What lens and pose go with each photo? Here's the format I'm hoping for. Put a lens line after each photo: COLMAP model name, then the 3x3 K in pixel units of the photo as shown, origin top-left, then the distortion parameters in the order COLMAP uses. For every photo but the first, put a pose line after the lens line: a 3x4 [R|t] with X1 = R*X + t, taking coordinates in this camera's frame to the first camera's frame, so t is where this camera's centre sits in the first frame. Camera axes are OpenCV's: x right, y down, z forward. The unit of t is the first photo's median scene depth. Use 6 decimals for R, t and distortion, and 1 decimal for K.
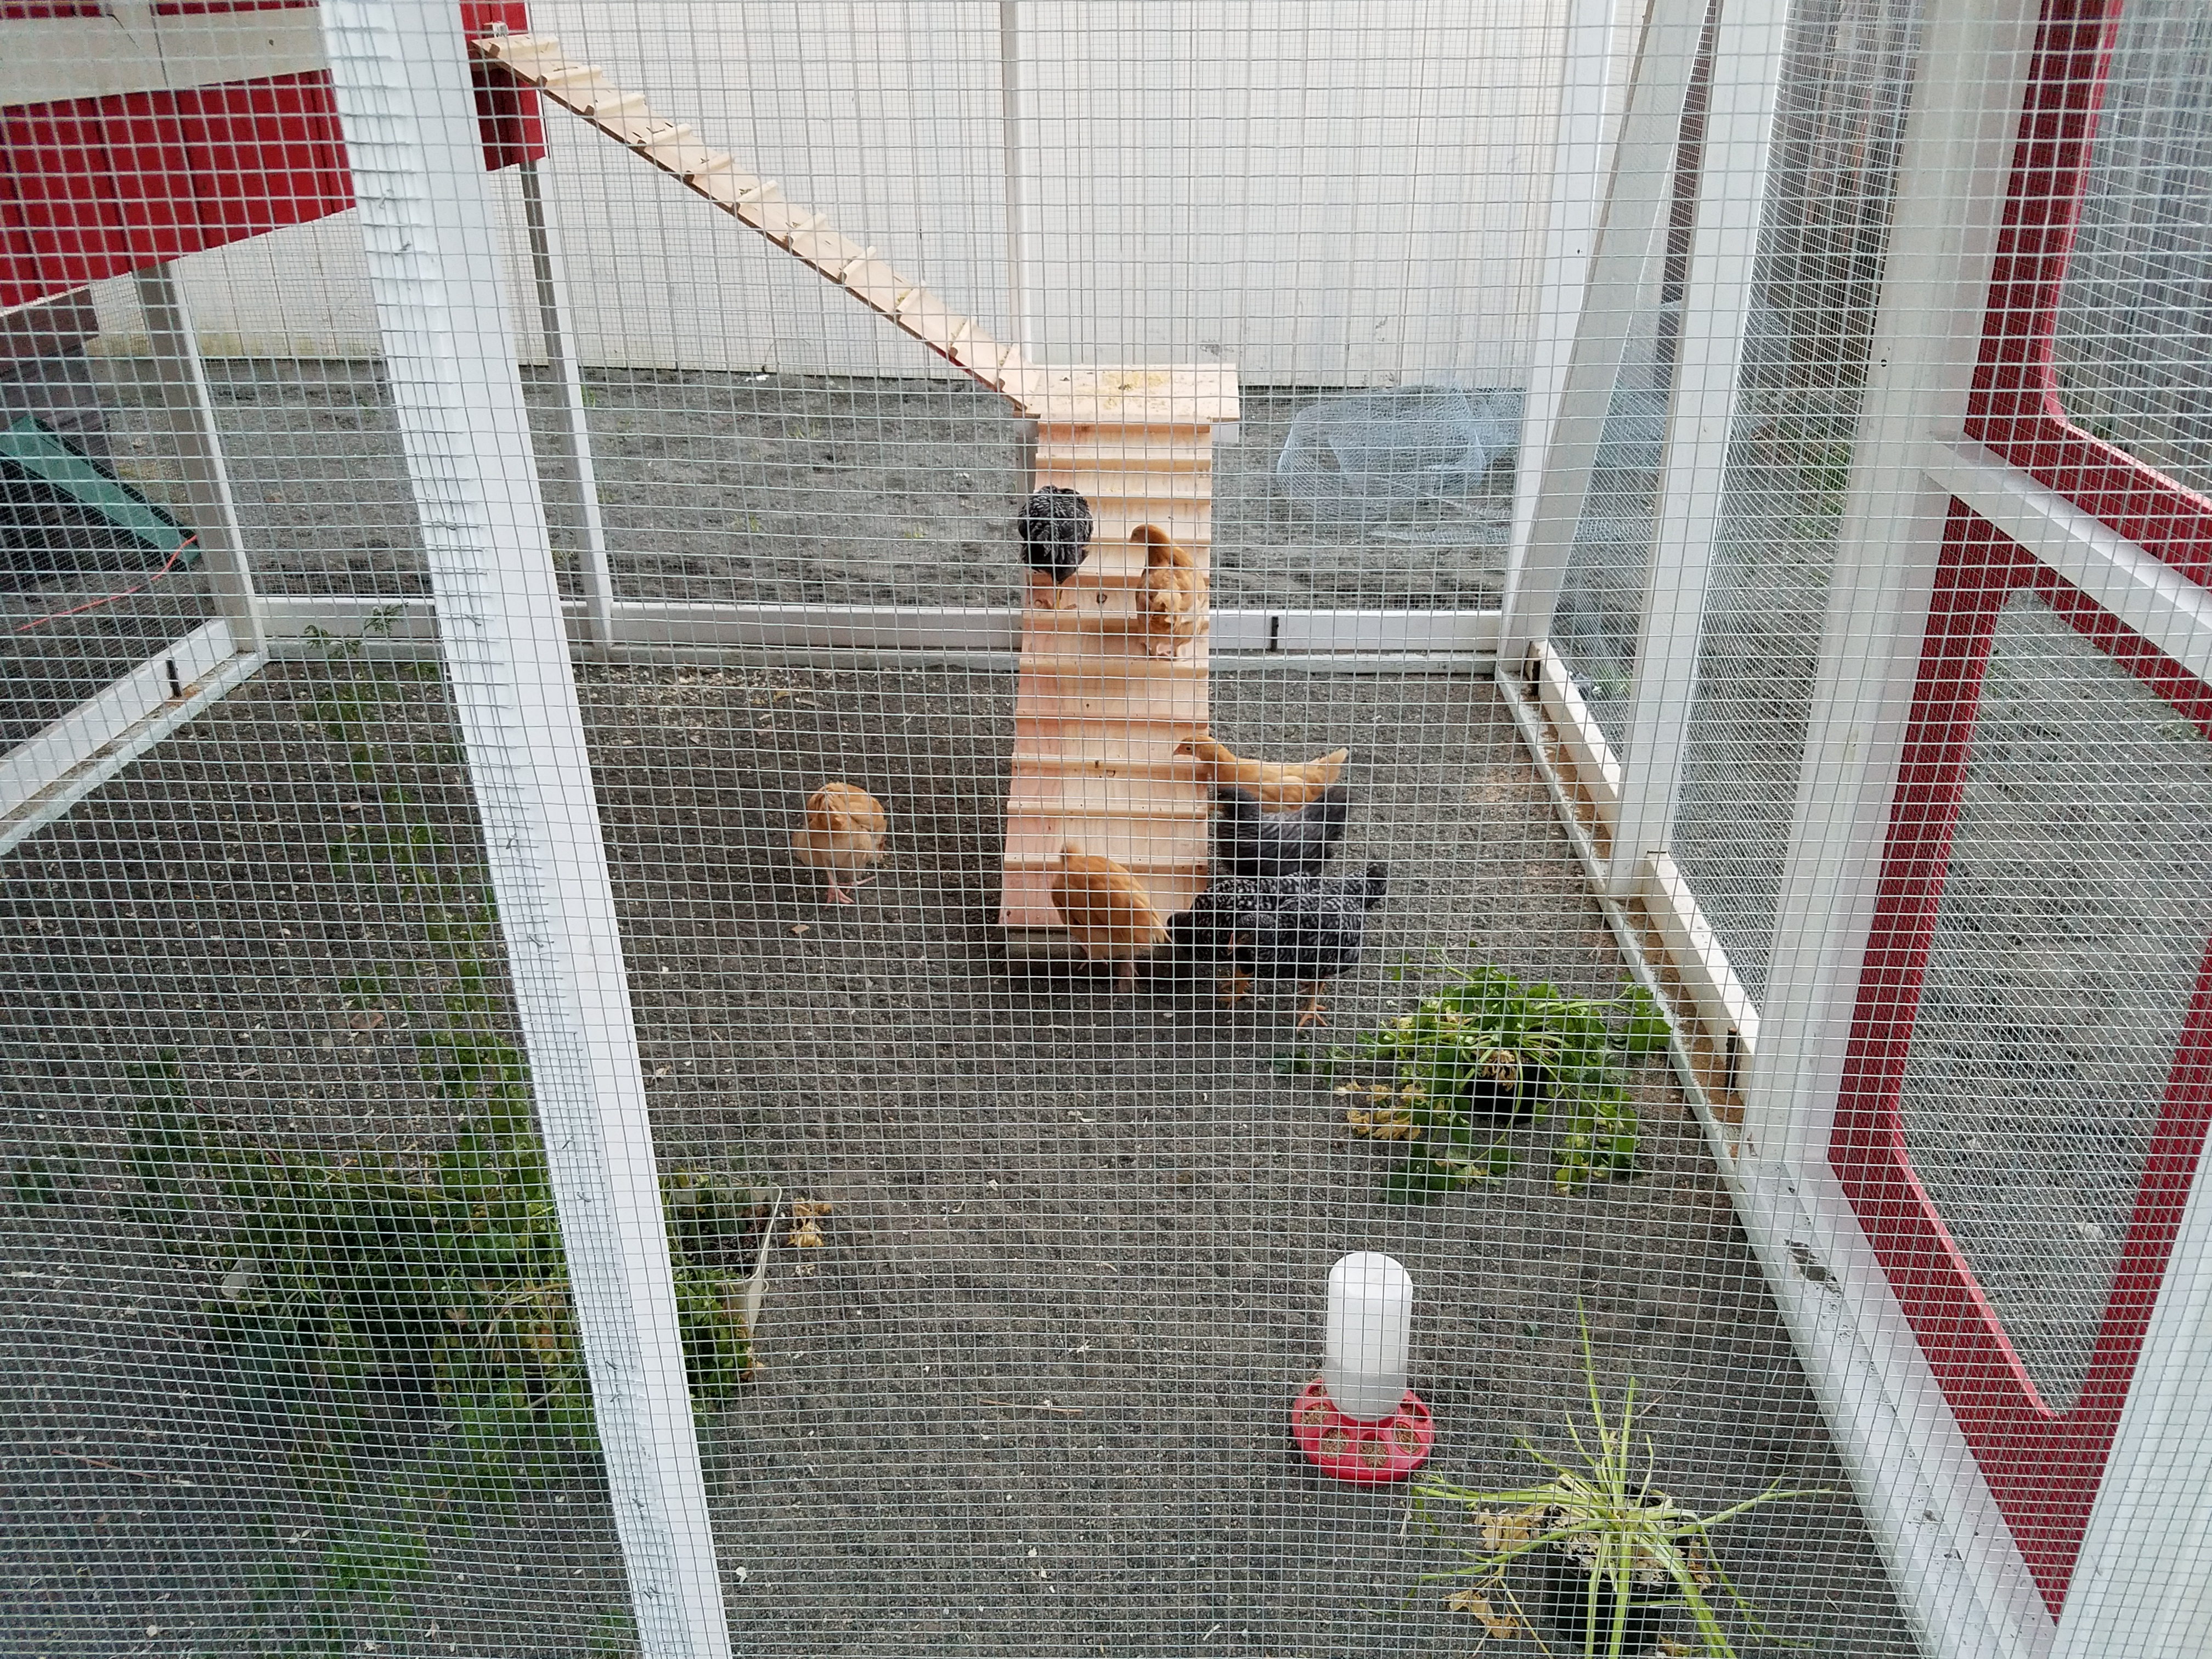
lens RADIAL K [[1714.1, 0, 1106.0], [0, 1714.1, 829.5], [0, 0, 1]] dist [0.019292, -0.004695]
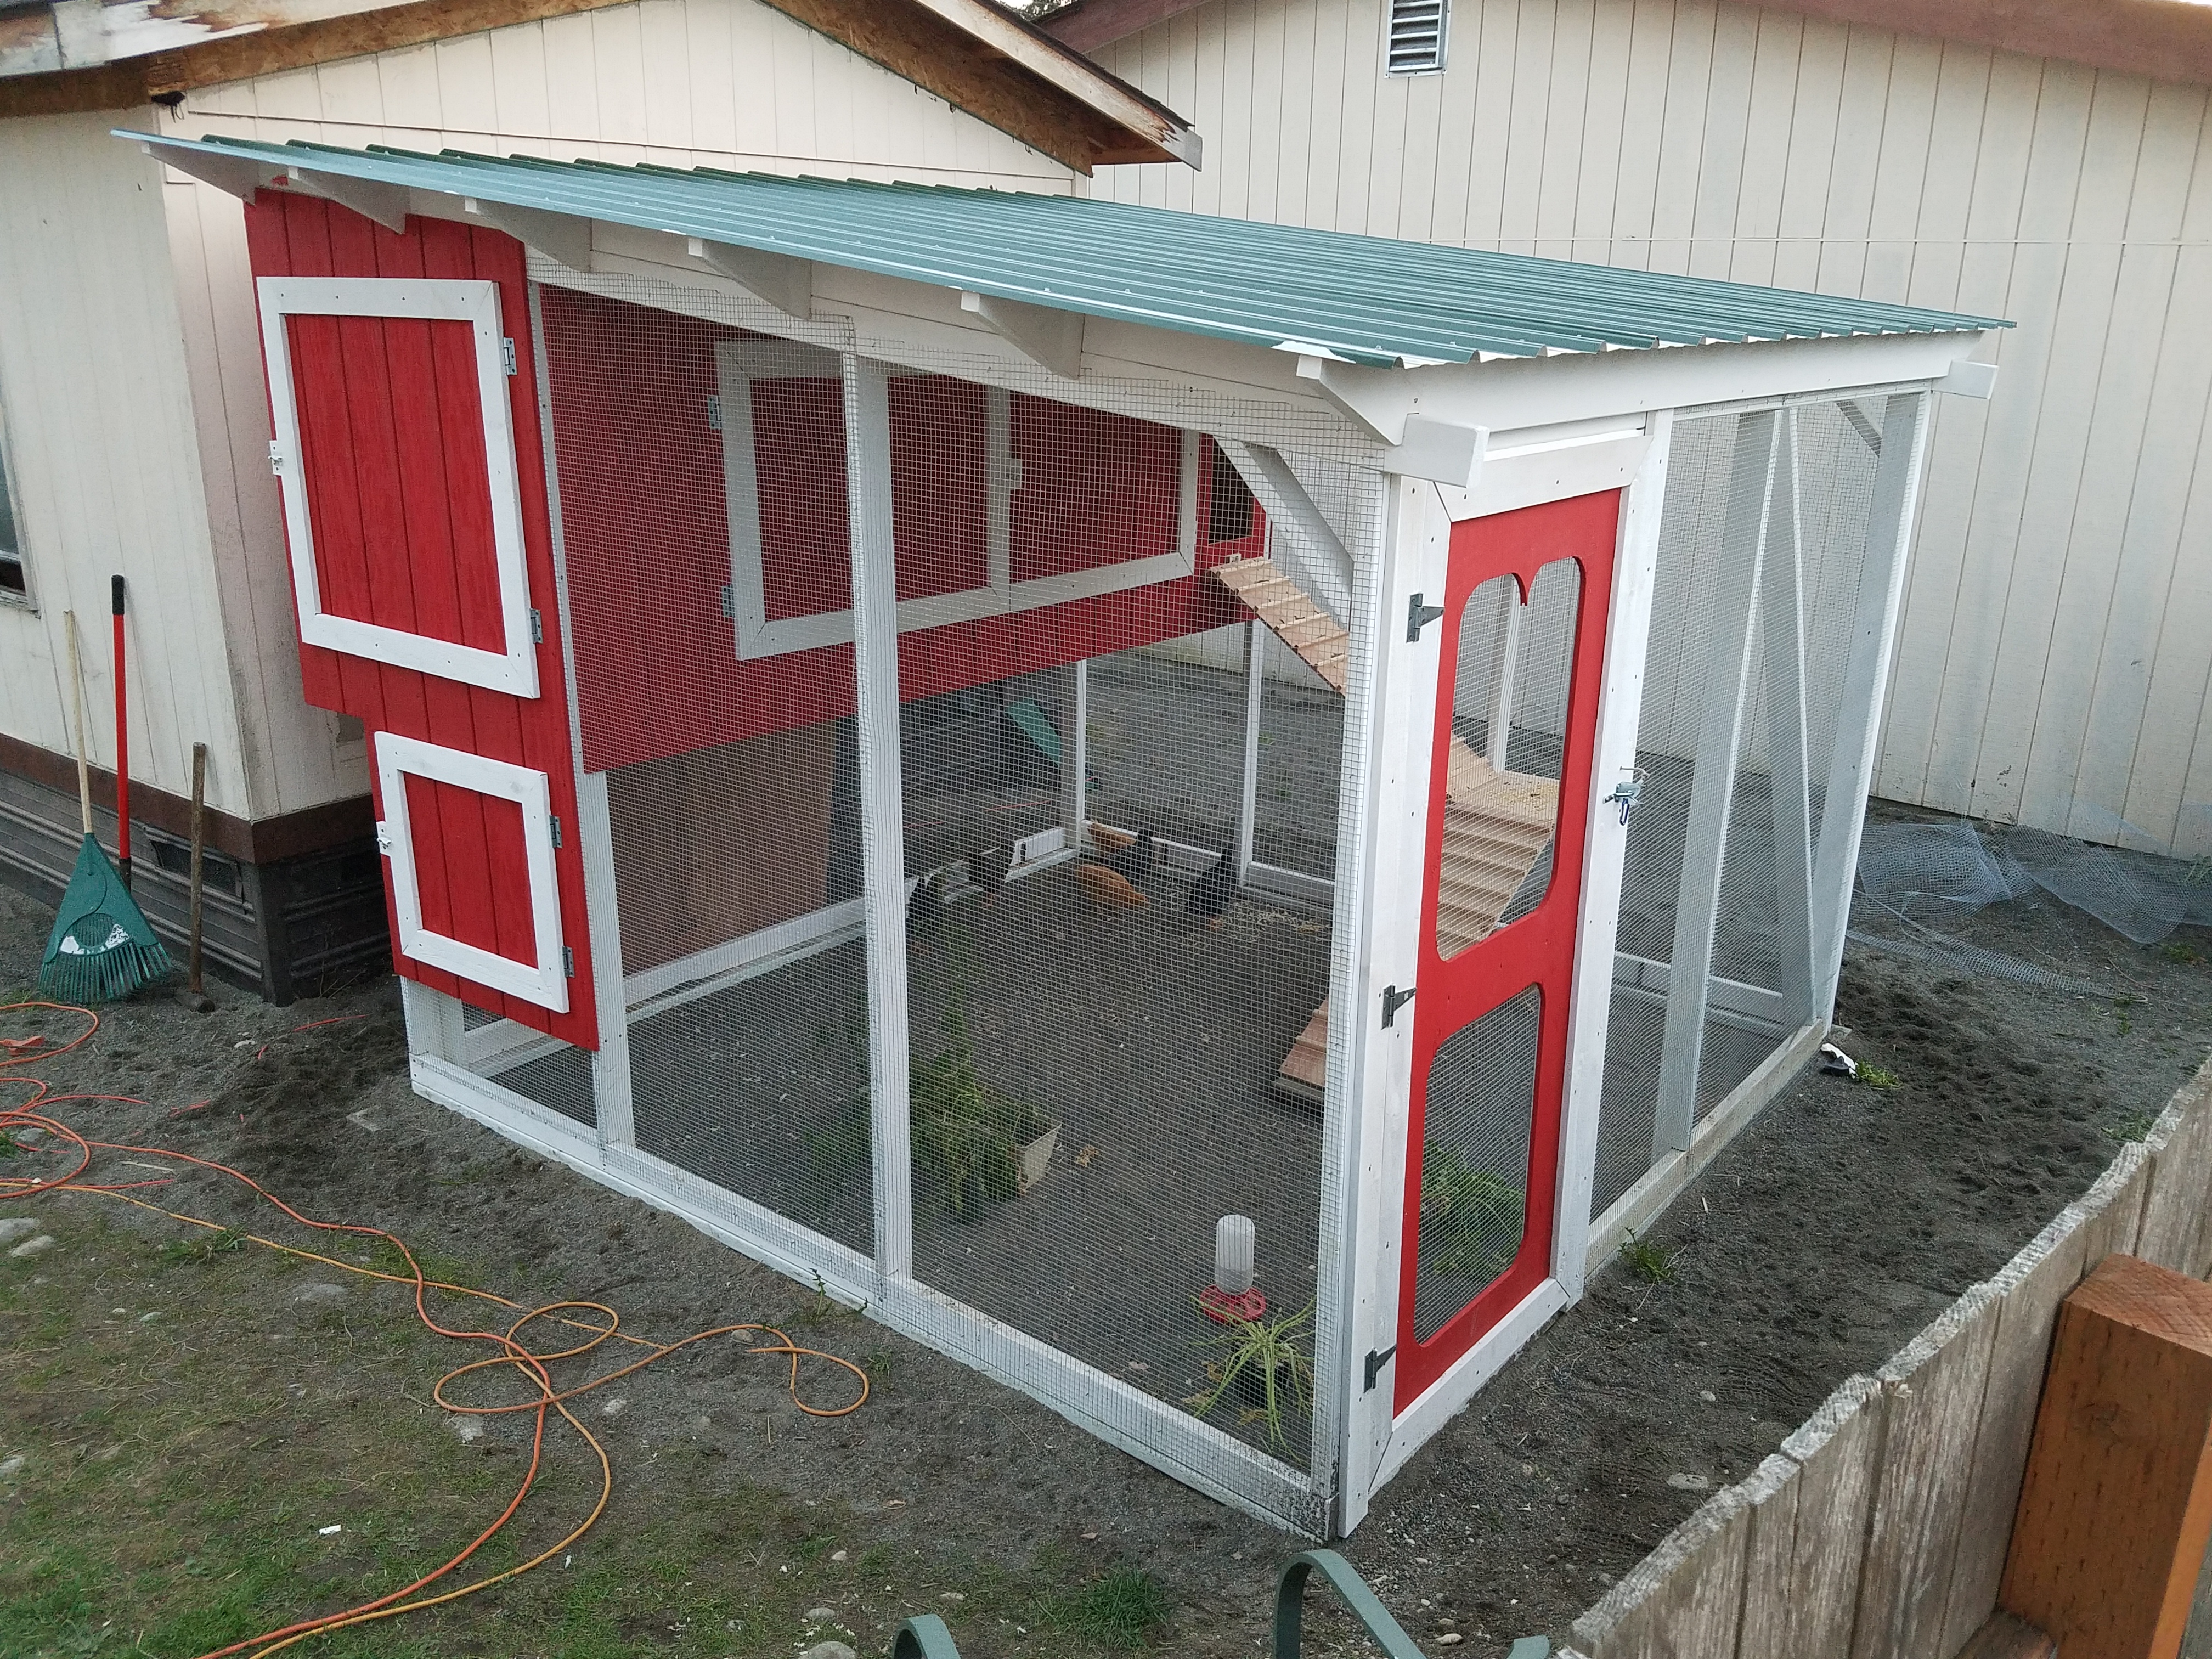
lens RADIAL K [[1714.1, 0, 1106.0], [0, 1714.1, 829.5], [0, 0, 1]] dist [0.019292, -0.004695]
pose [[0.800834, 0.191286, -0.567517, 0.573109], [-0.274015, 0.959646, -0.063212, -0.017751], [0.532524, 0.206130, 0.820932, -0.481731]]
